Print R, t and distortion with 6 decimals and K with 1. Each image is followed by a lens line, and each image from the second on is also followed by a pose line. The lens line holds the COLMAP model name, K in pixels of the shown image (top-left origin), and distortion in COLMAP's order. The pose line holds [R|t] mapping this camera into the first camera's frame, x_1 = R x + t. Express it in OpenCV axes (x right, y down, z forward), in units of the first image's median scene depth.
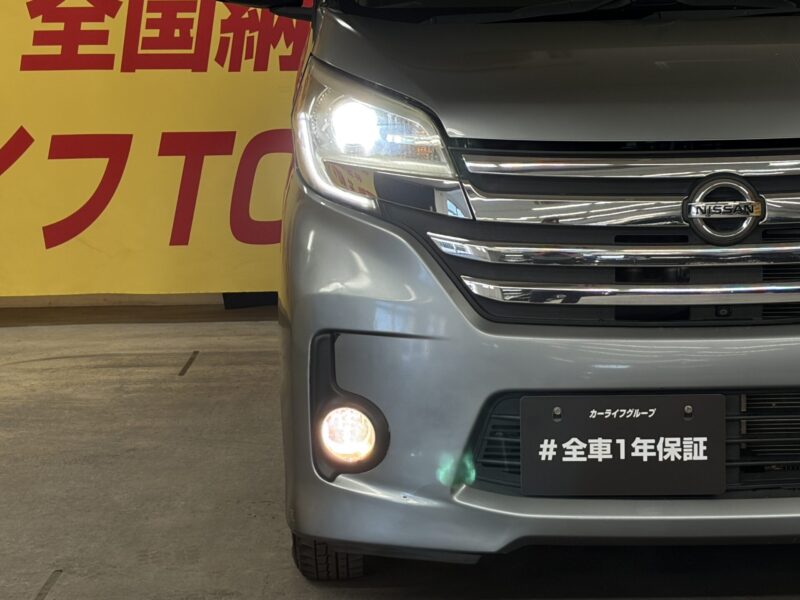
lens RADIAL K [[2192.4, 0, 400.0], [0, 2192.4, 300.0], [0, 0, 1]] dist [0.302024, -2.204761]
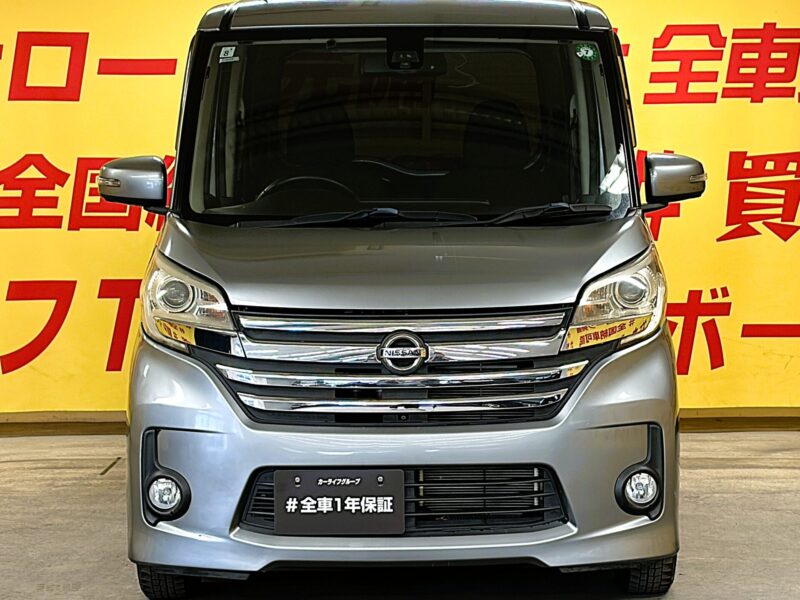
lens RADIAL K [[1957.6, 0, 400.0], [0, 1957.6, 300.0], [0, 0, 1]] dist [0.210768, -0.745881]
pose [[0.999403, 0.011963, 0.032397, 0.095956], [-0.009914, 0.997983, -0.062701, 0.009316], [-0.033081, 0.062342, 0.997506, -0.399735]]
